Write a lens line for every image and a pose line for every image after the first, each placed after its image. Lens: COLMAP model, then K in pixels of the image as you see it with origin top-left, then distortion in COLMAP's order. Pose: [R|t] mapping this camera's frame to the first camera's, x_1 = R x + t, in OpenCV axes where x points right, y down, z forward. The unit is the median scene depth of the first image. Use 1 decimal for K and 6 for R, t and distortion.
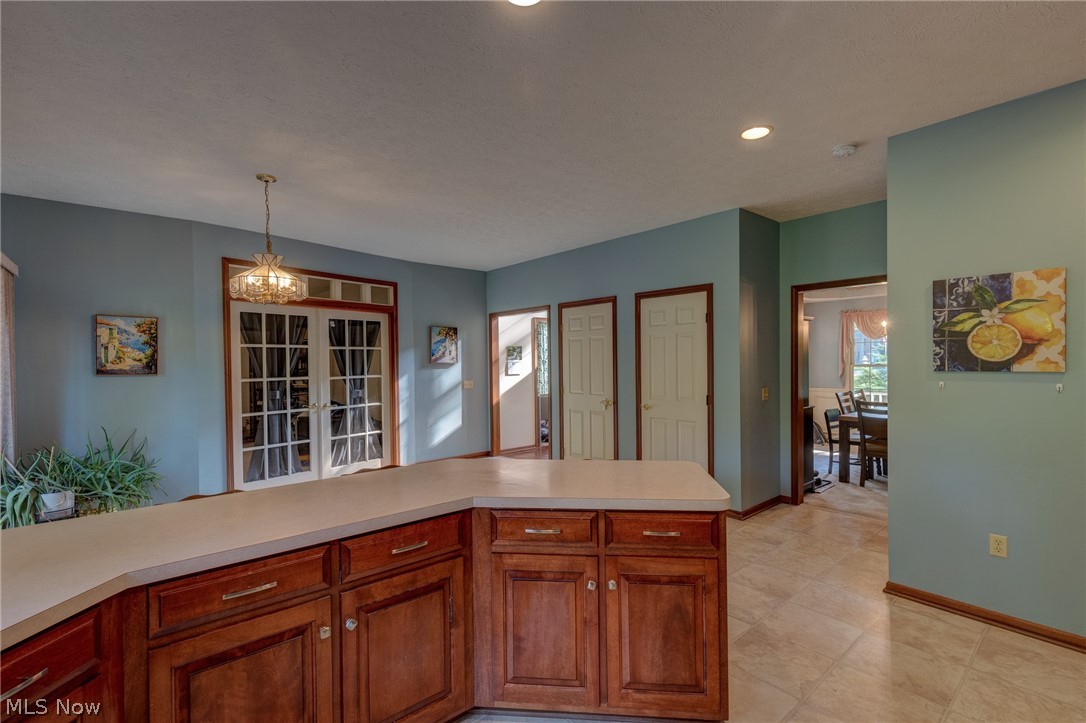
lens RADIAL K [[490.5, 0, 543.0], [0, 490.5, 361.5], [0, 0, 1]] dist [0.003115, -0.000080]
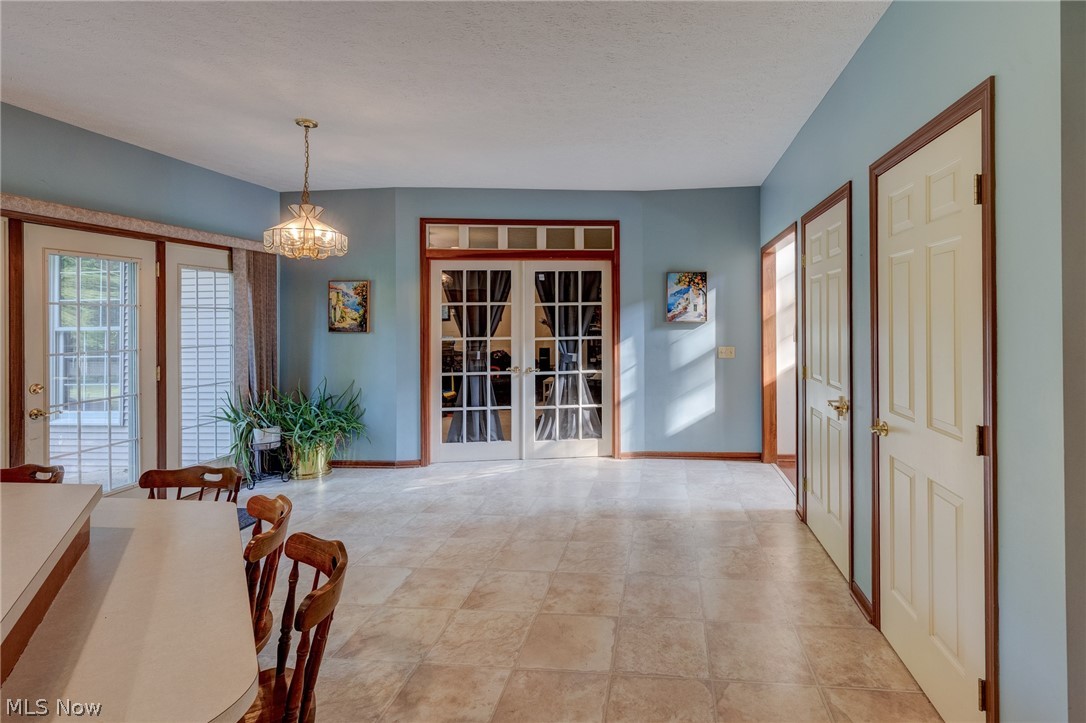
lens RADIAL K [[518.5, 0, 605.0], [0, 518.5, 317.5], [0, 0, 1]] dist [0.002024, 0.000066]
pose [[0.682741, -0.004802, -0.730645, 0.329493], [0.002599, 0.999988, -0.004143, -0.000282], [0.730656, 0.000930, 0.682745, 0.453261]]
